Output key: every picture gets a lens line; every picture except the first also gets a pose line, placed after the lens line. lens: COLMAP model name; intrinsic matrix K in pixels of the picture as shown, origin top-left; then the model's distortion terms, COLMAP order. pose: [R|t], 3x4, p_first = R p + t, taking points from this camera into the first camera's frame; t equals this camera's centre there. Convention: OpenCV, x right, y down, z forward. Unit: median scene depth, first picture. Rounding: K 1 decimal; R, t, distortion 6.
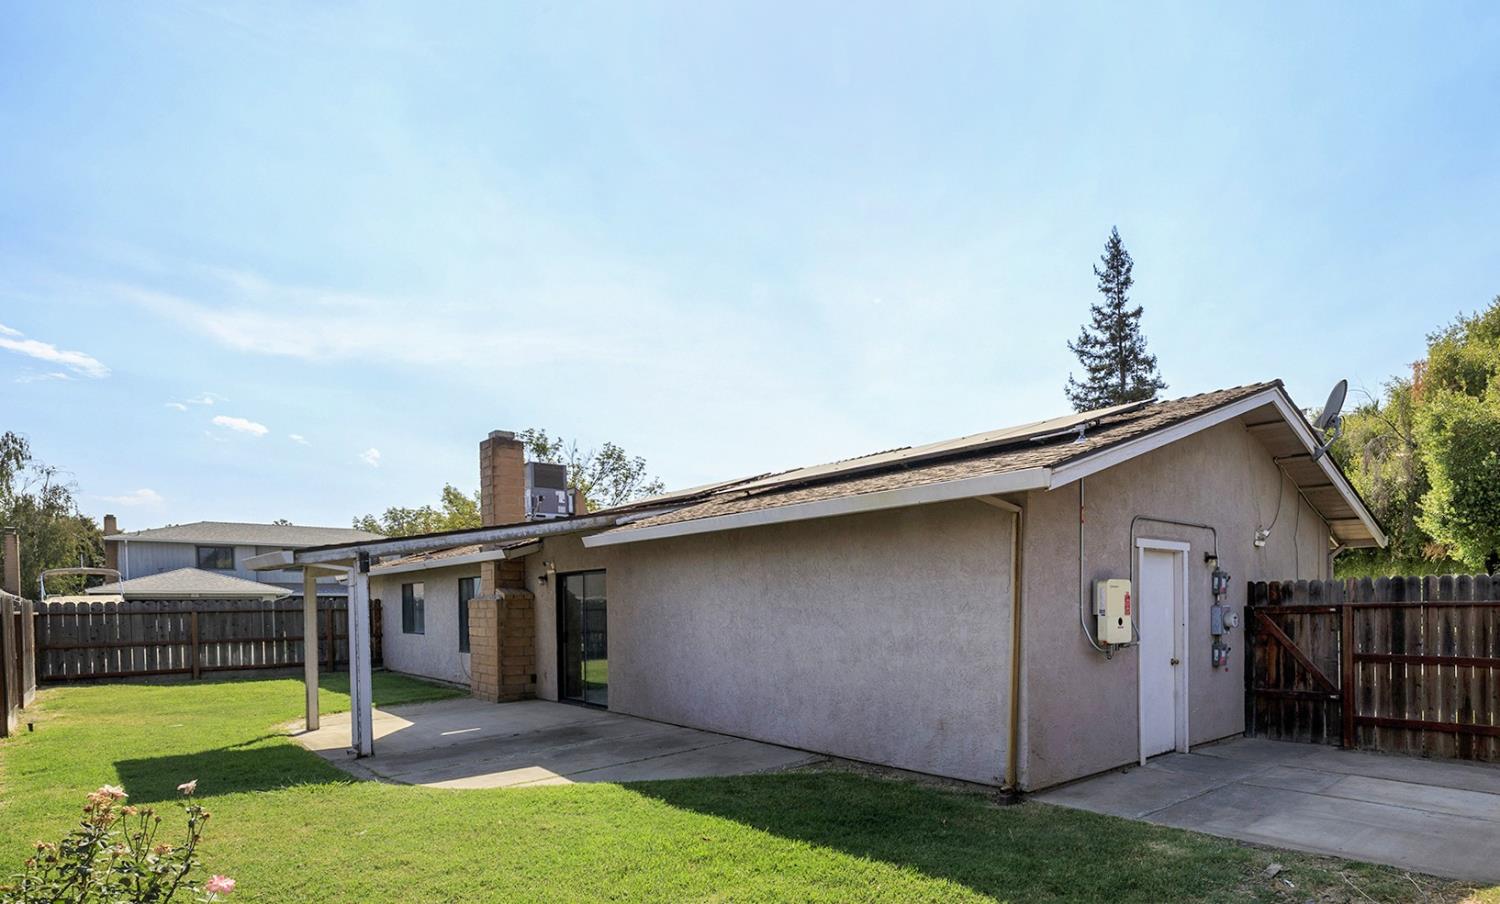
lens RADIAL K [[788.2, 0, 941.1], [0, 788.2, 626.7], [0, 0, 1]] dist [-0.000531, -0.000501]
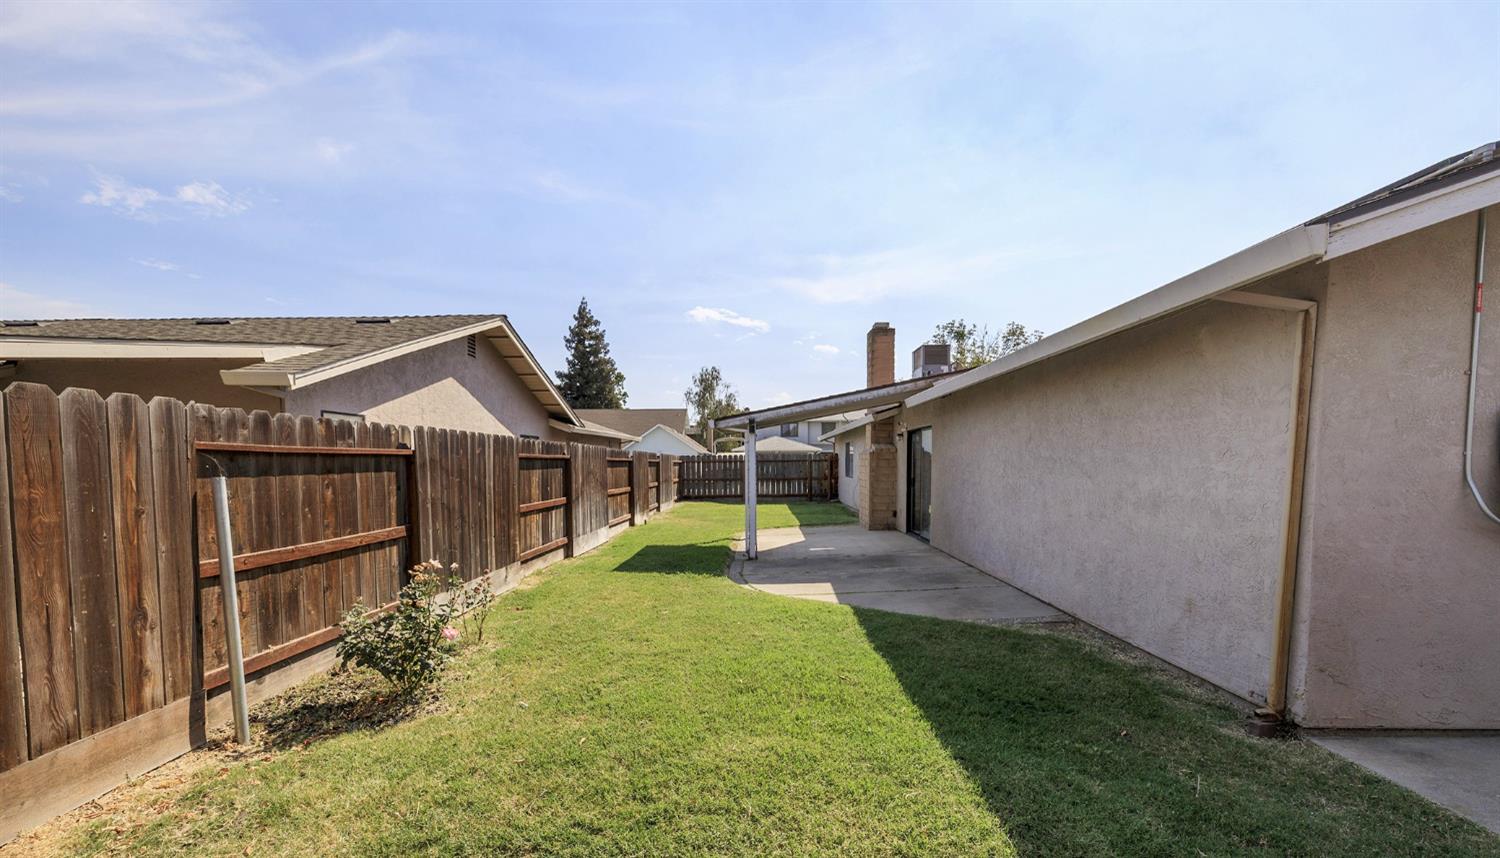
lens RADIAL K [[633.4, 0, 750.1], [0, 633.4, 501.2], [0, 0, 1]] dist [0.000955, 0.000033]
pose [[0.676291, 0.050121, -0.734927, 0.138519], [-0.020908, 0.998587, 0.048862, -0.000220], [0.736338, -0.017679, 0.676383, 0.221840]]
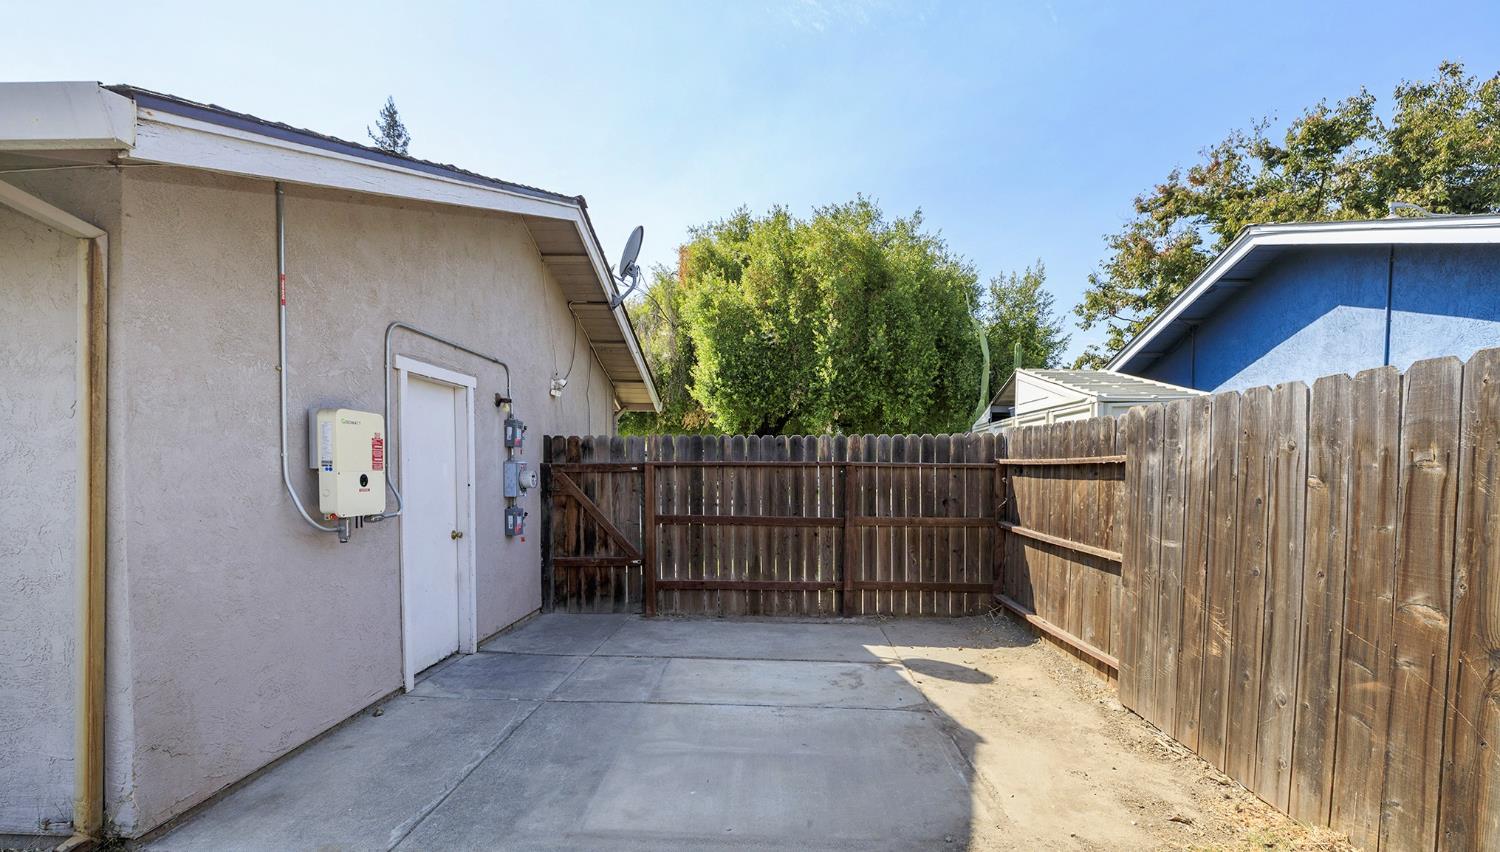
lens RADIAL K [[651.5, 0, 749.1], [0, 651.5, 493.5], [0, 0, 1]] dist [0.000982, -0.000092]
pose [[0.757214, -0.010768, 0.653078, 0.104908], [0.002868, 0.999909, 0.013161, -0.001912], [-0.653161, -0.008093, 0.757176, 0.357930]]
